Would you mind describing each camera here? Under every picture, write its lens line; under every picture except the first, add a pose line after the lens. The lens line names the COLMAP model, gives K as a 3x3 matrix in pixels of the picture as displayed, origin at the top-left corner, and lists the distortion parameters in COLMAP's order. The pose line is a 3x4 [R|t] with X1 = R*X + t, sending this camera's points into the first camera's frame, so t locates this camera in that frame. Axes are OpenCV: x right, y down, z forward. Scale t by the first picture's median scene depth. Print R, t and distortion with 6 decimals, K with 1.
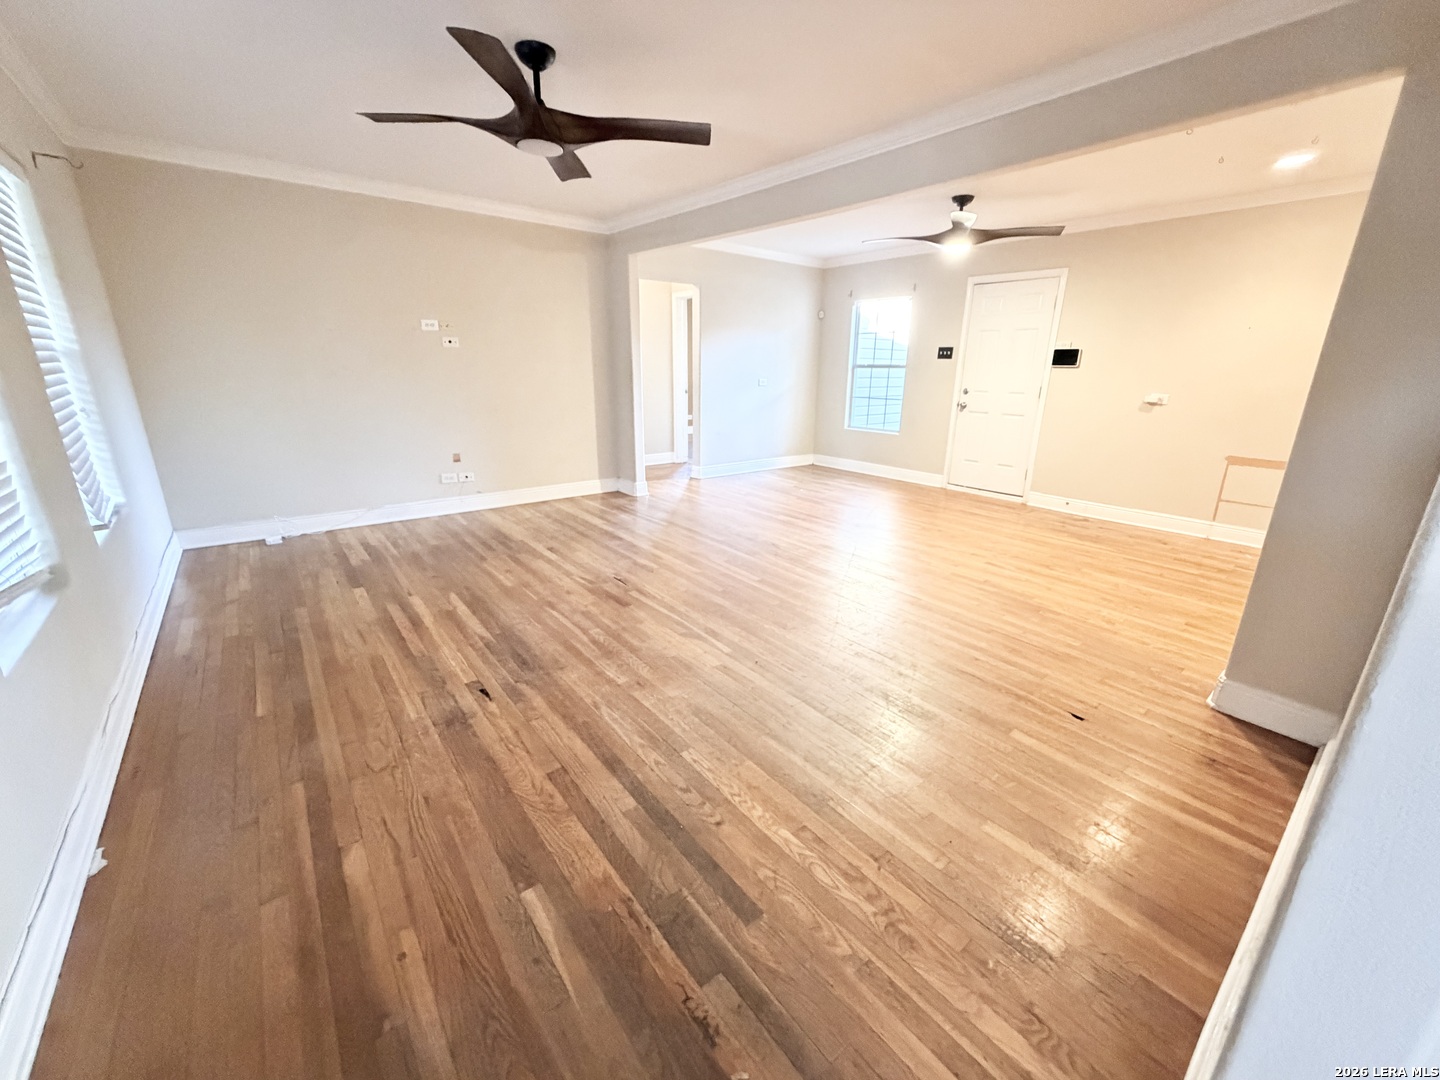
lens RADIAL K [[573.6, 0, 706.5], [0, 573.6, 544.7], [0, 0, 1]] dist [0.000068, 0.000506]
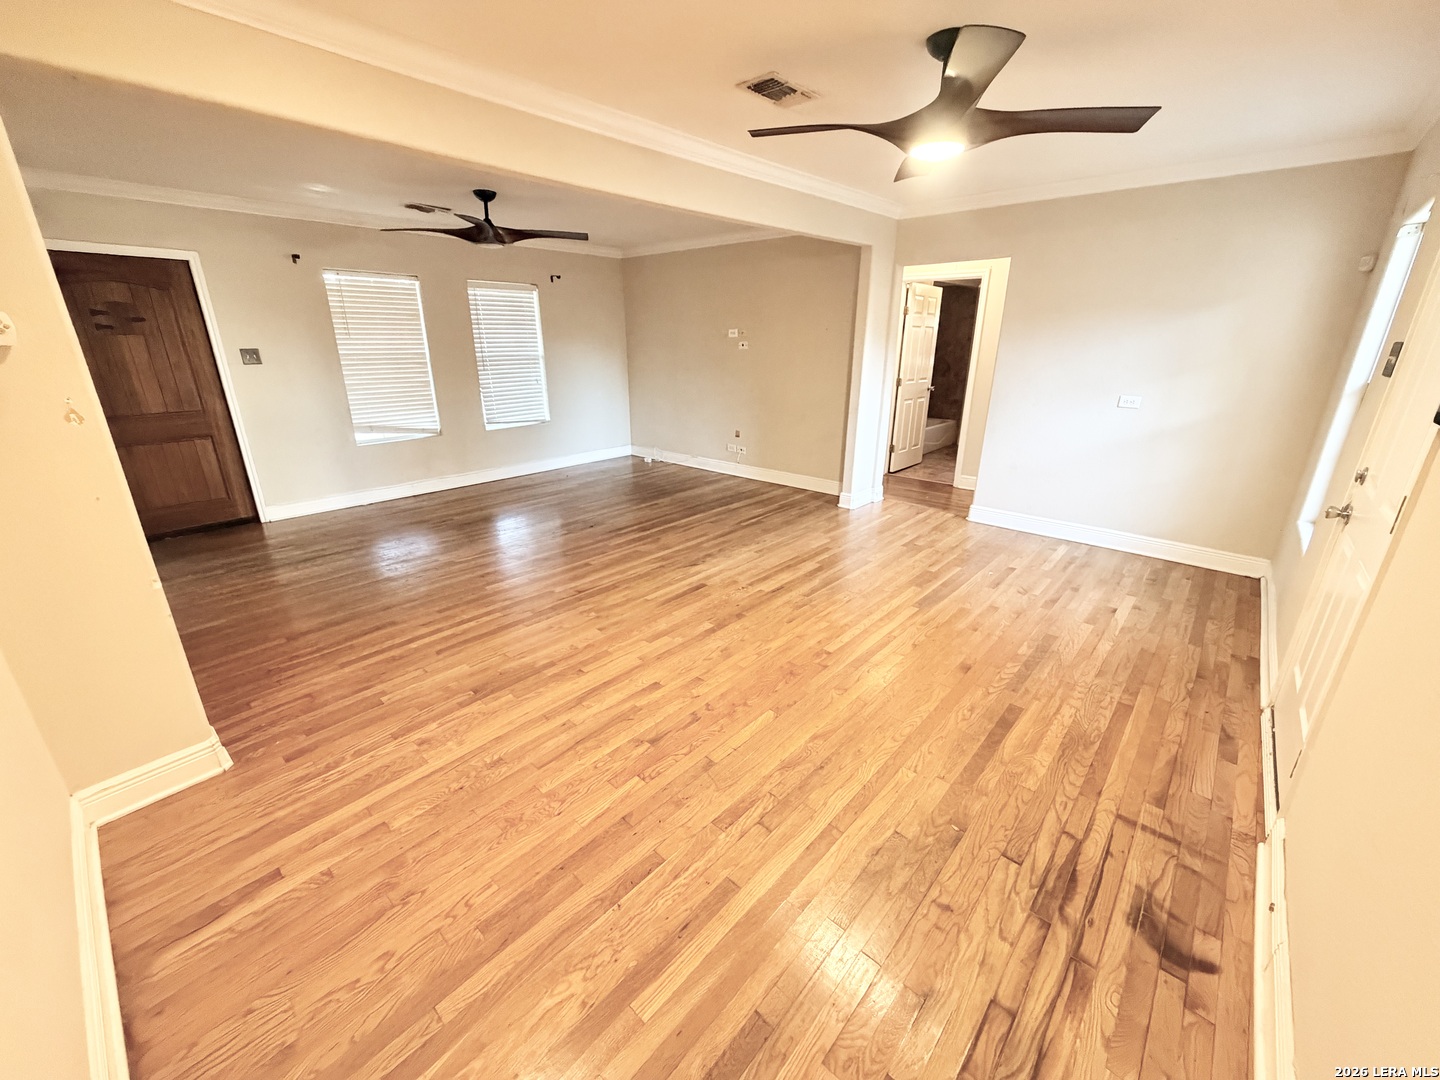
lens RADIAL K [[573.6, 0, 721.9], [0, 573.6, 539.2], [0, 0, 1]] dist [0.000068, 0.000506]
pose [[0.178727, 0.311209, -0.933384, 1.092622], [-0.295063, 0.921948, 0.250896, -0.317351], [0.938613, 0.230565, 0.256603, 0.883051]]
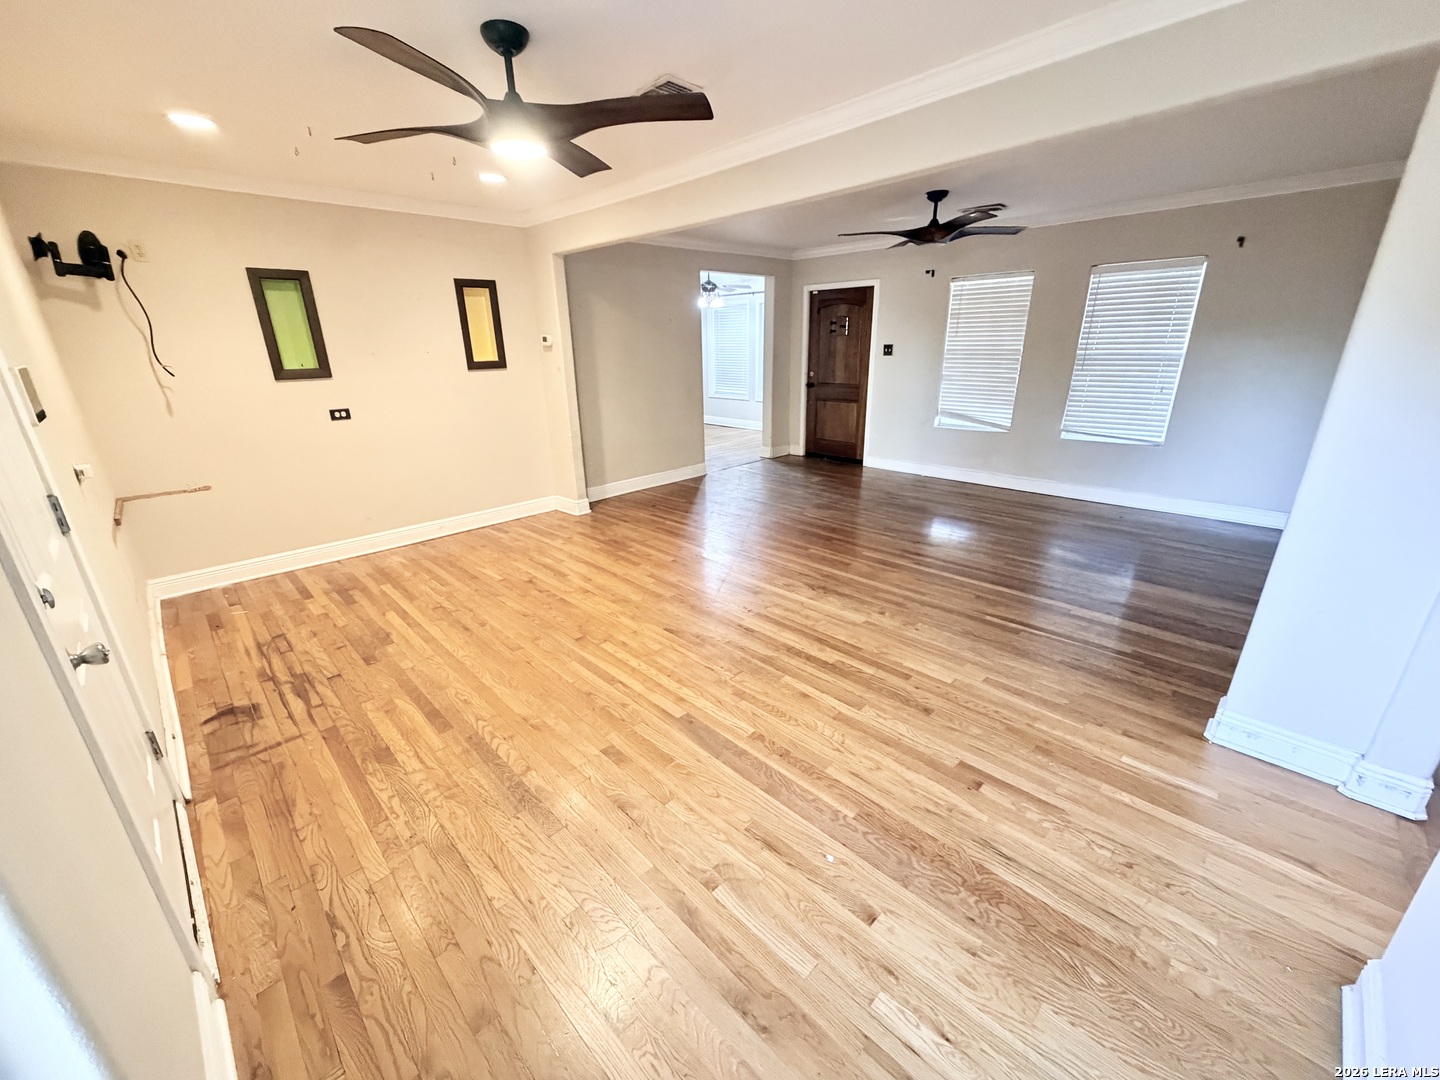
lens RADIAL K [[573.6, 0, 719.9], [0, 573.6, 545.9], [0, 0, 1]] dist [0.000068, 0.000506]
pose [[-0.992546, 0.043314, -0.113915, 0.385172], [-0.034388, 0.797192, 0.602746, -0.617850], [0.116919, 0.602170, -0.789760, 1.796753]]
